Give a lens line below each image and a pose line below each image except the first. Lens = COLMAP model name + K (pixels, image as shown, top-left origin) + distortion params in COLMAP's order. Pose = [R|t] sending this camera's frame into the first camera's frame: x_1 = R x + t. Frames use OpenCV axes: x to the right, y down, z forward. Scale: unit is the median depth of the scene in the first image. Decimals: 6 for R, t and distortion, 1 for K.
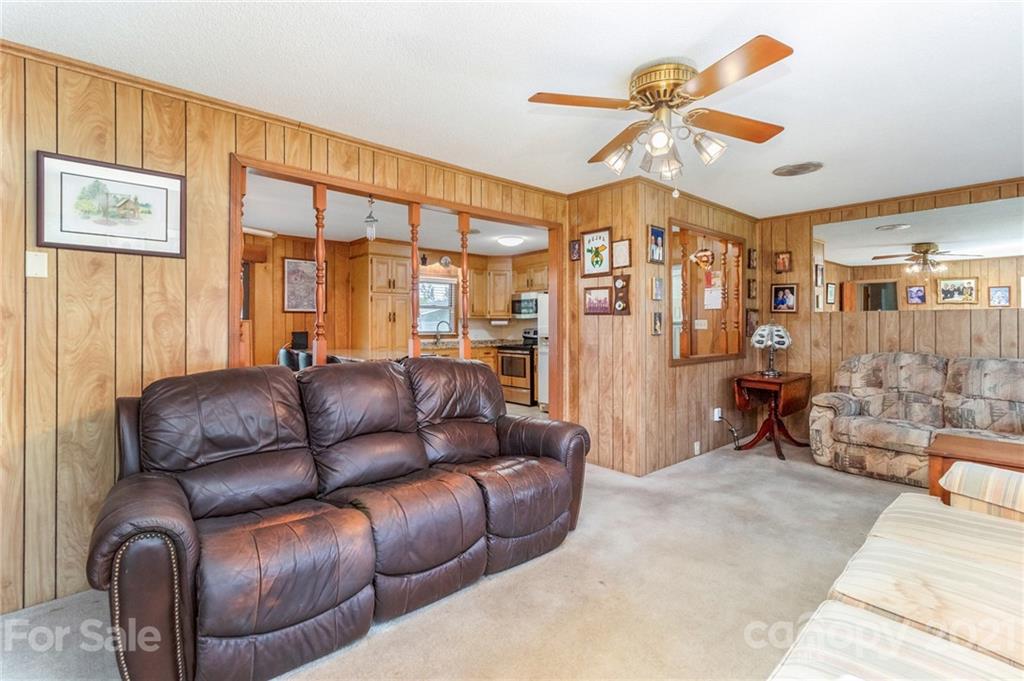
lens RADIAL K [[472.4, 0, 509.8], [0, 472.4, 325.8], [0, 0, 1]] dist [-0.000887, 0.000669]
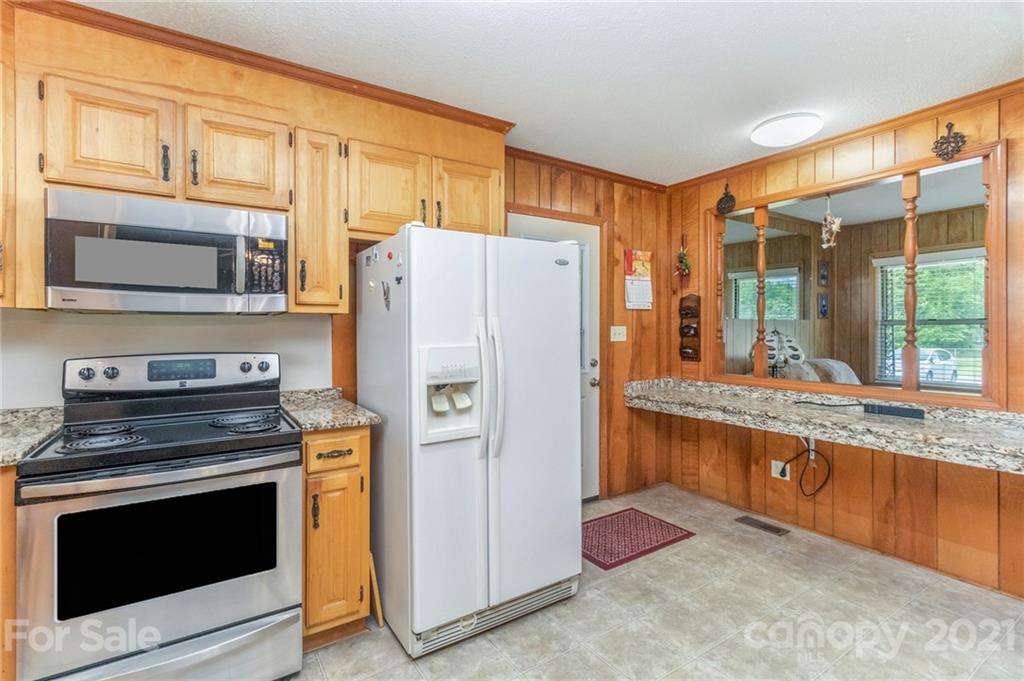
lens RADIAL K [[472.4, 0, 498.3], [0, 472.4, 327.2], [0, 0, 1]] dist [-0.000887, 0.000669]
pose [[0.164965, 0.005544, 0.986284, -0.307266], [0.004330, 0.999970, -0.006345, -0.010841], [-0.986290, 0.005317, 0.164936, 1.492927]]
